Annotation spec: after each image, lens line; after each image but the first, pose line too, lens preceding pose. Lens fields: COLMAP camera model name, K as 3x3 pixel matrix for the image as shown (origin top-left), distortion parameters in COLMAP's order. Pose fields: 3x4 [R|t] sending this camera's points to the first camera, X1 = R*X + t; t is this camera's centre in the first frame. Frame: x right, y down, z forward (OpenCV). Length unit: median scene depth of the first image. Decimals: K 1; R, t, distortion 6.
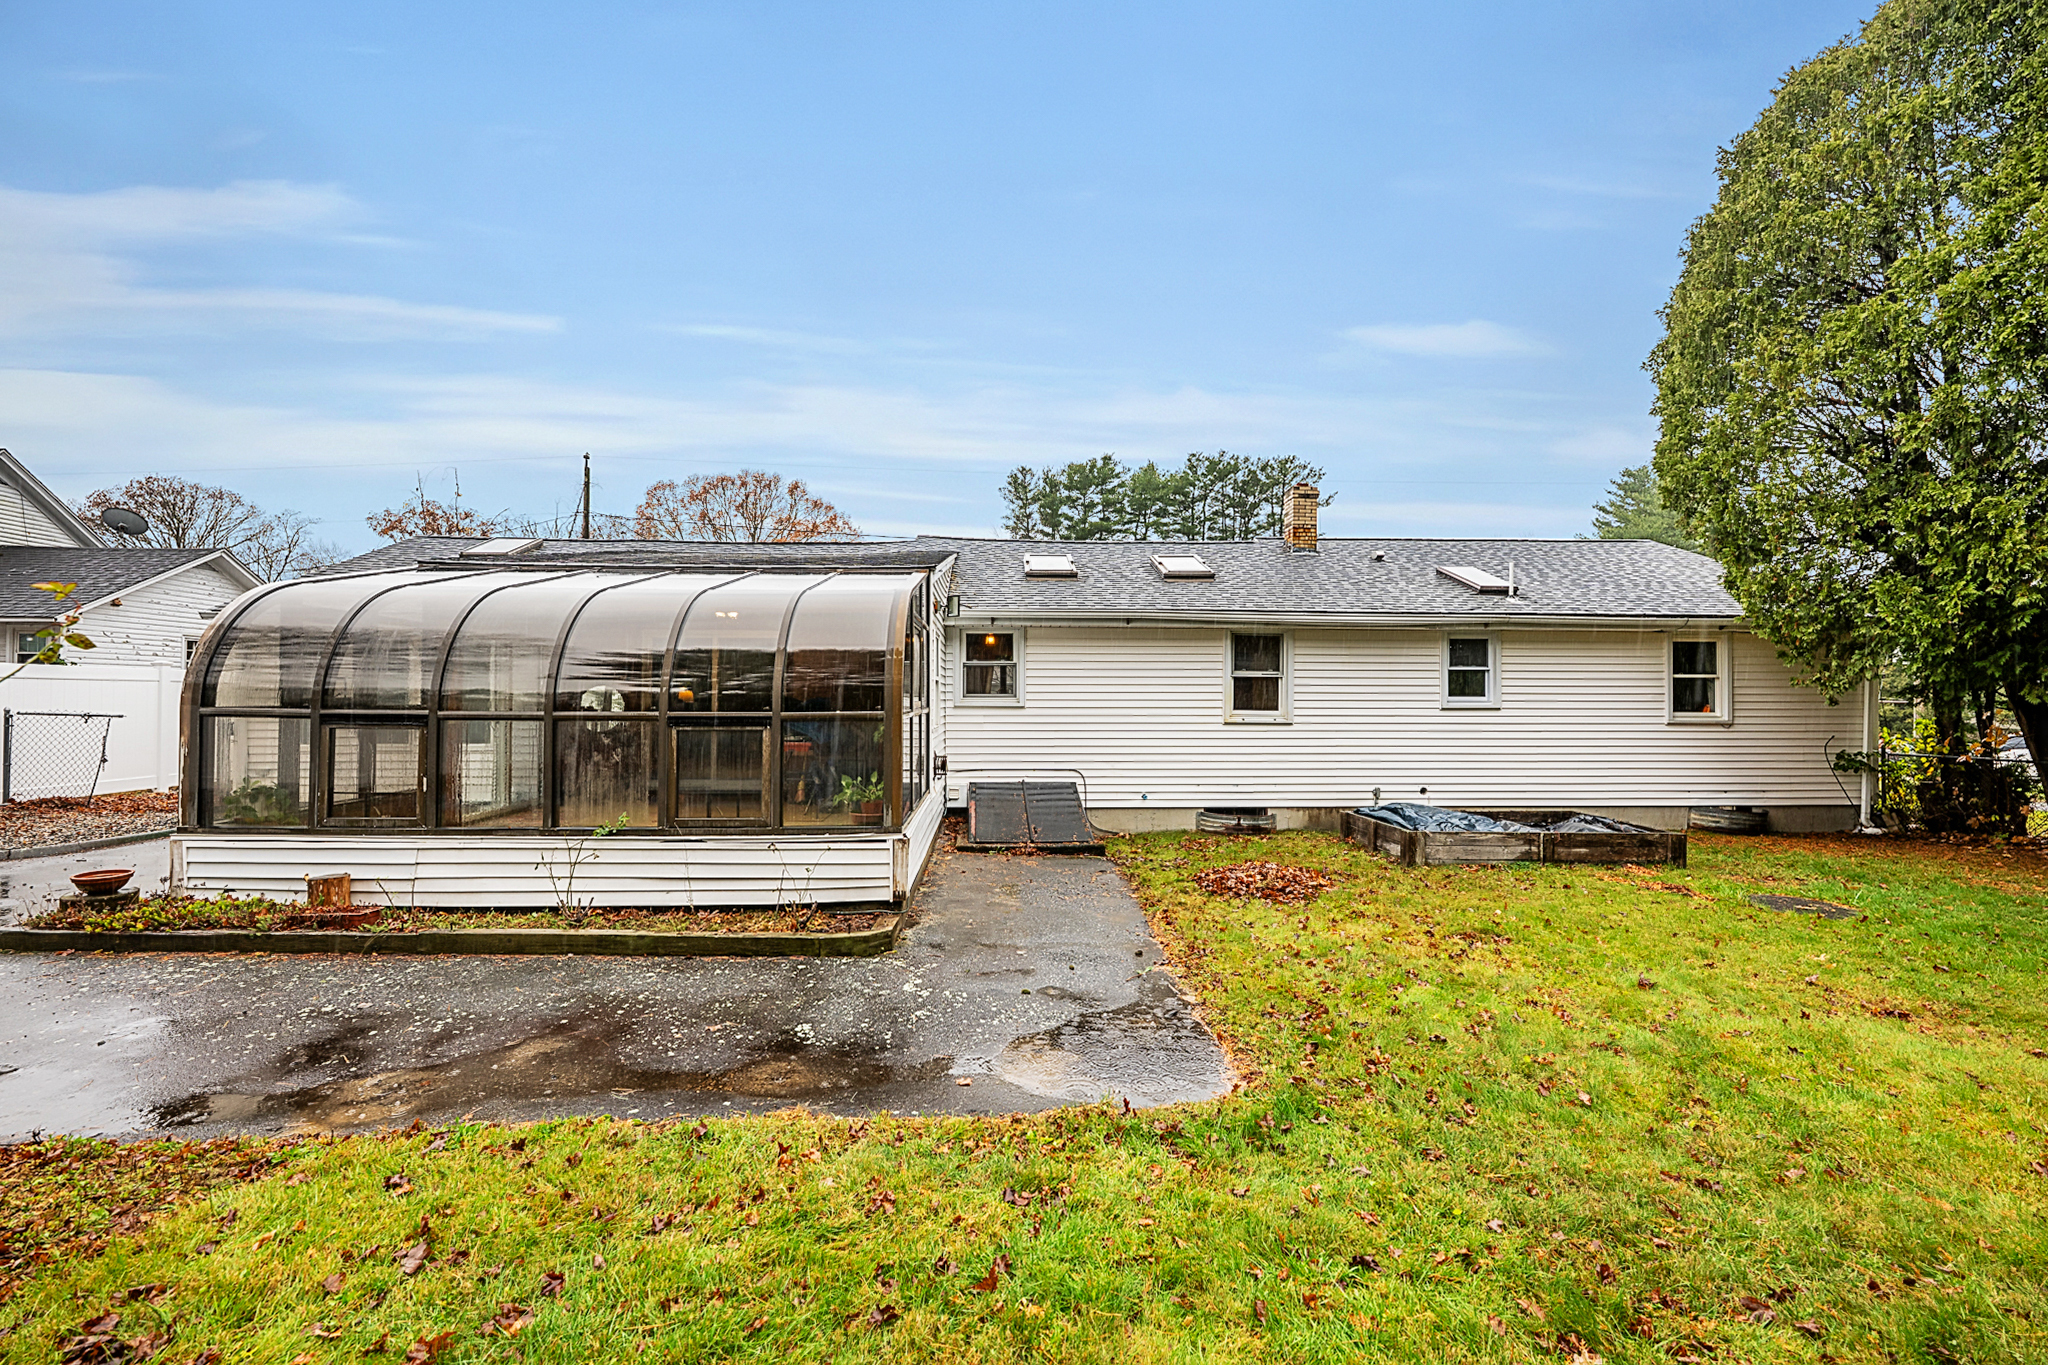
lens RADIAL K [[814.2, 0, 1021.1], [0, 814.2, 694.2], [0, 0, 1]] dist [-0.002735, -0.000383]
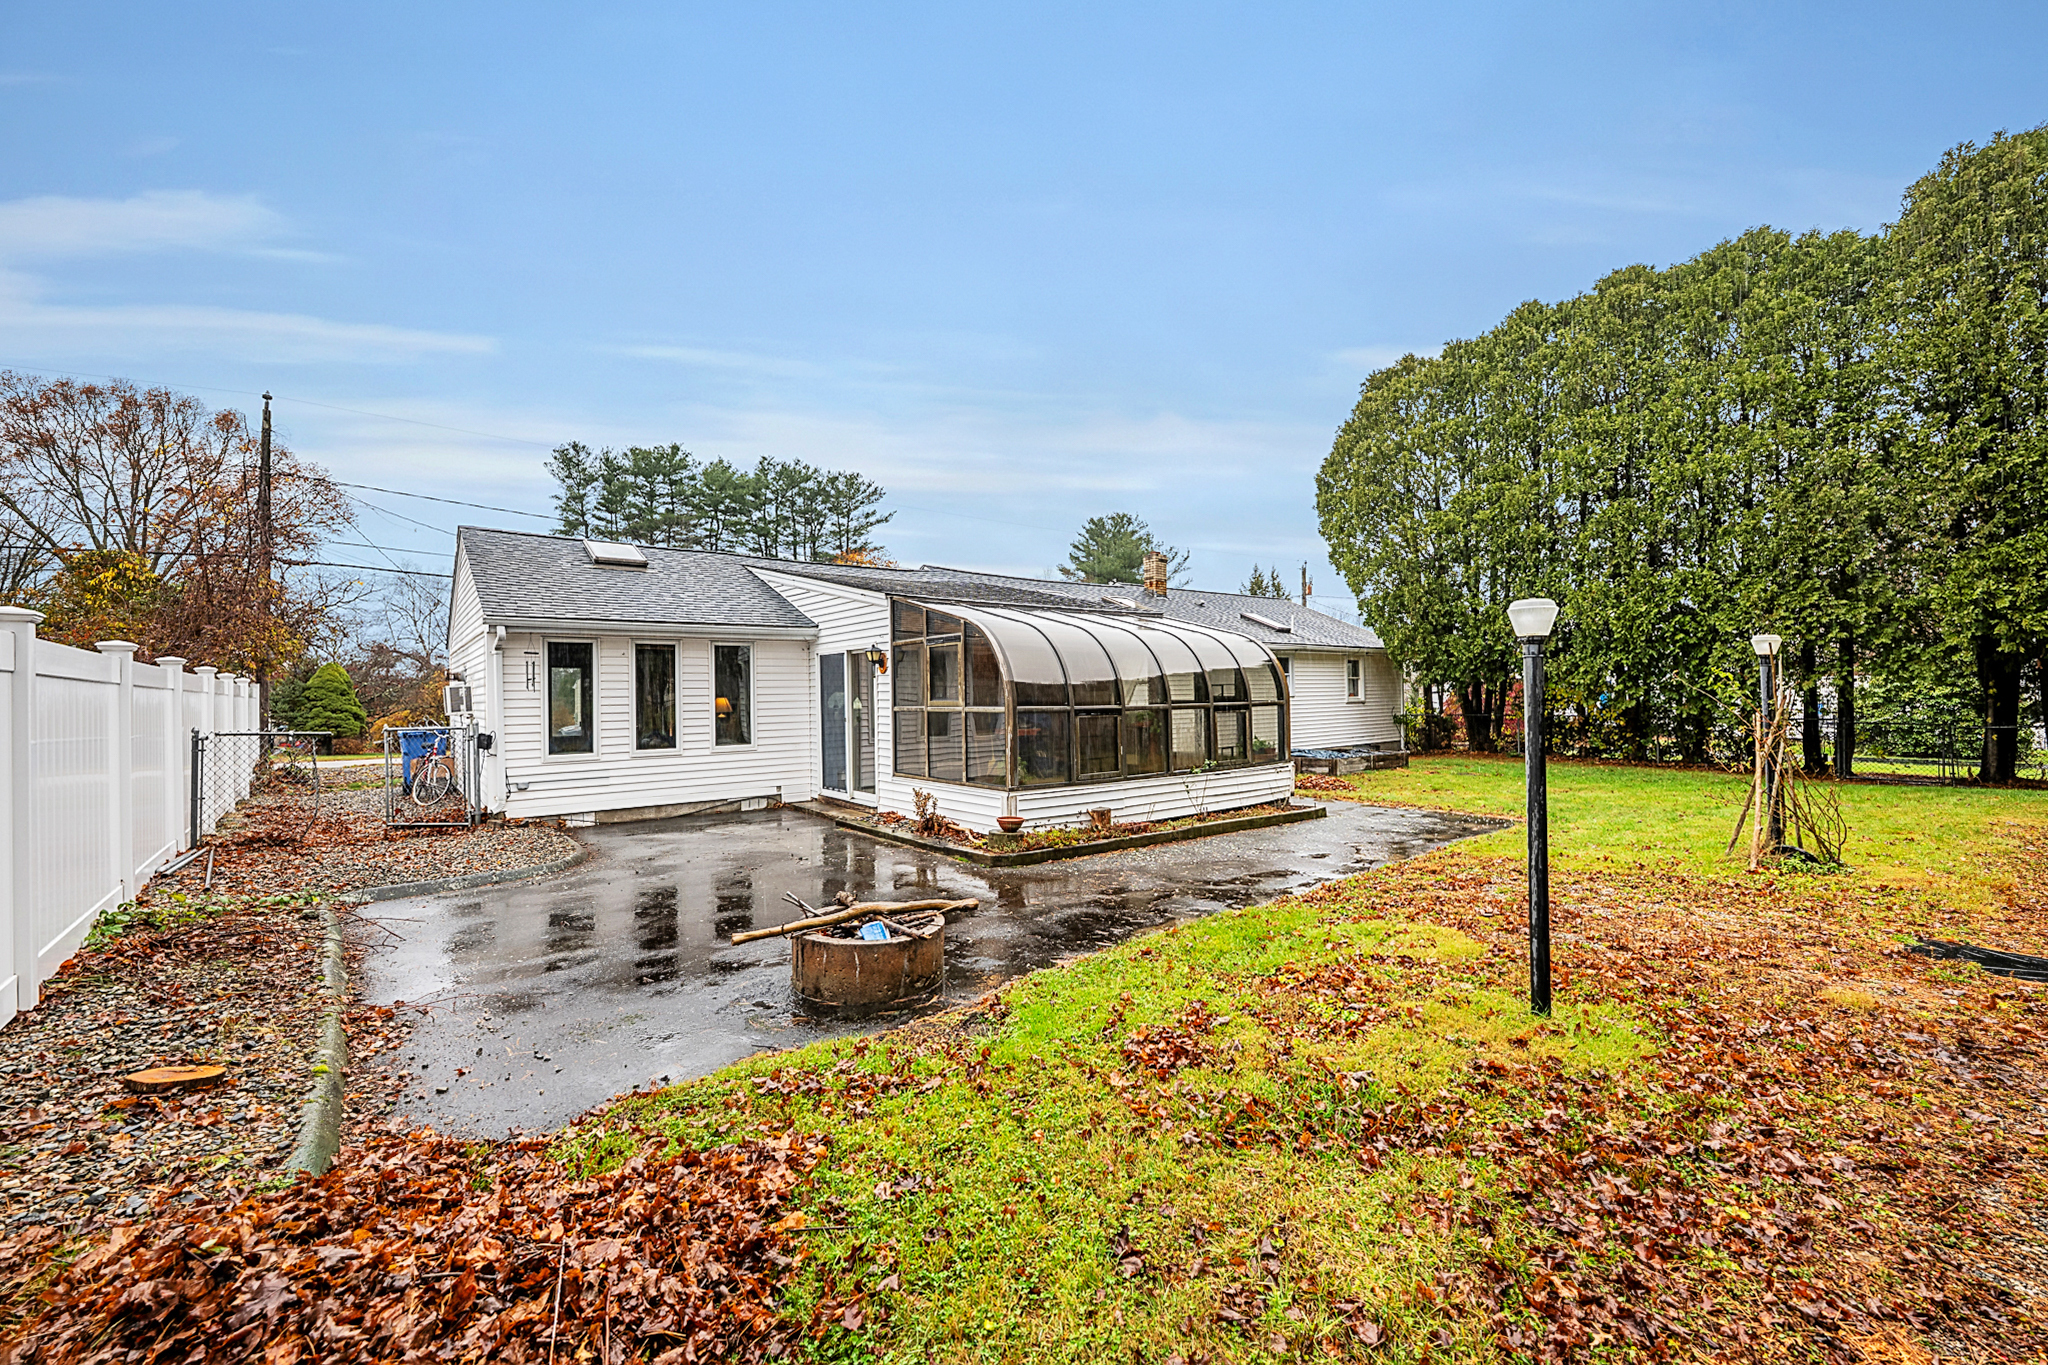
lens RADIAL K [[814.2, 0, 1021.1], [0, 814.2, 694.2], [0, 0, 1]] dist [-0.002735, -0.000383]
pose [[0.812889, -0.016391, 0.582188, -0.958459], [0.014774, 0.999863, 0.007522, -0.009417], [-0.582231, 0.002487, 0.813020, -0.117624]]
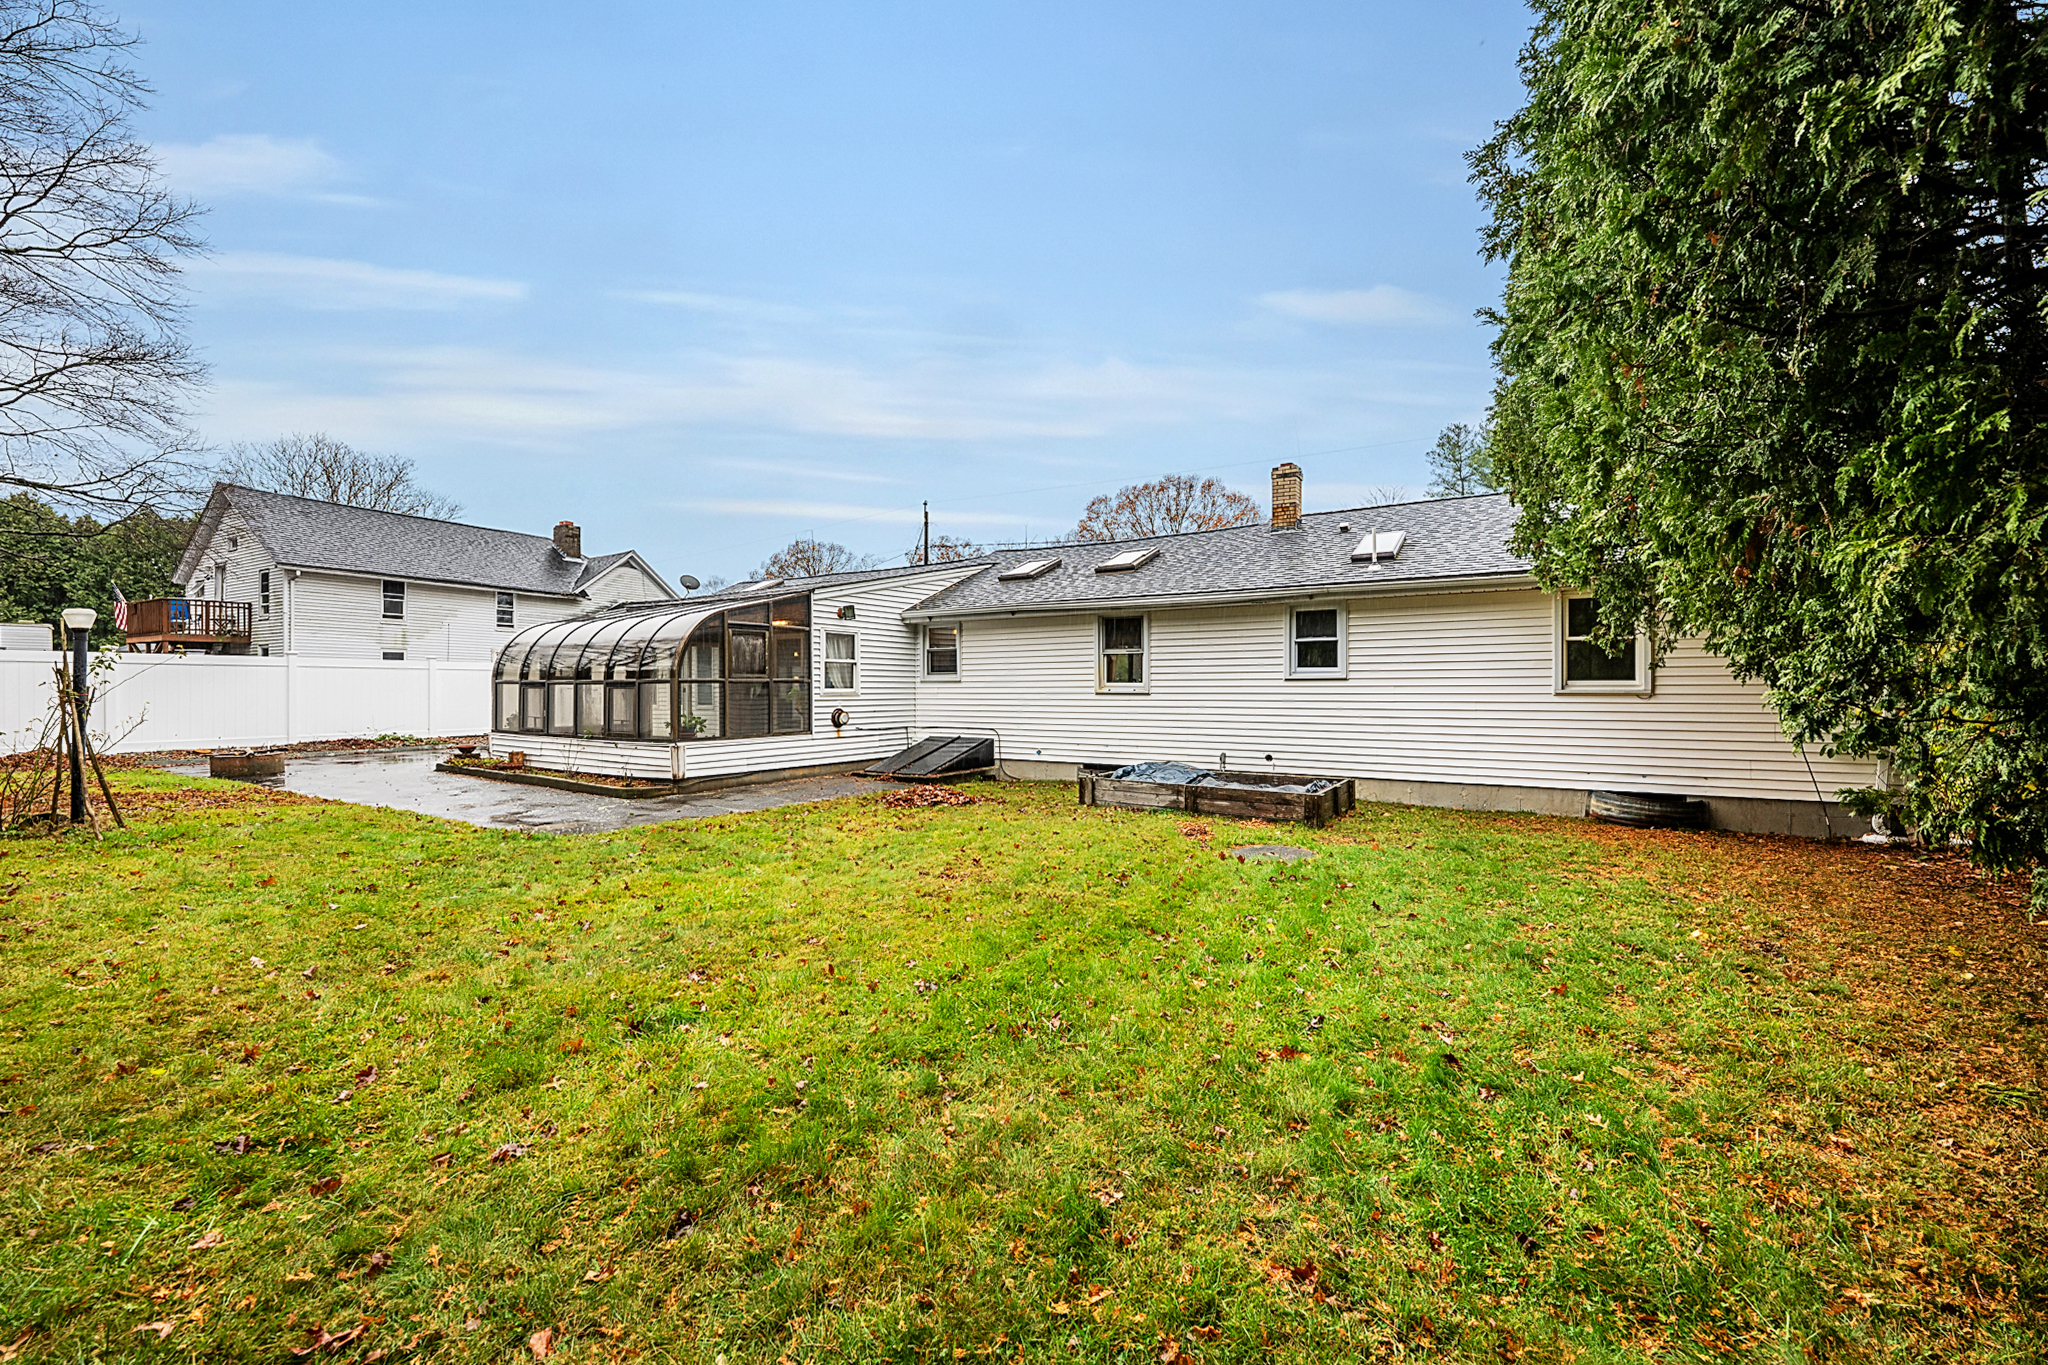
lens RADIAL K [[814.2, 0, 1021.1], [0, 814.2, 694.2], [0, 0, 1]] dist [-0.002735, -0.000383]
pose [[0.820620, -0.000132, -0.571474, 0.825001], [0.007545, 0.999915, 0.010603, 0.022815], [0.571425, -0.013013, 0.820551, -0.042792]]
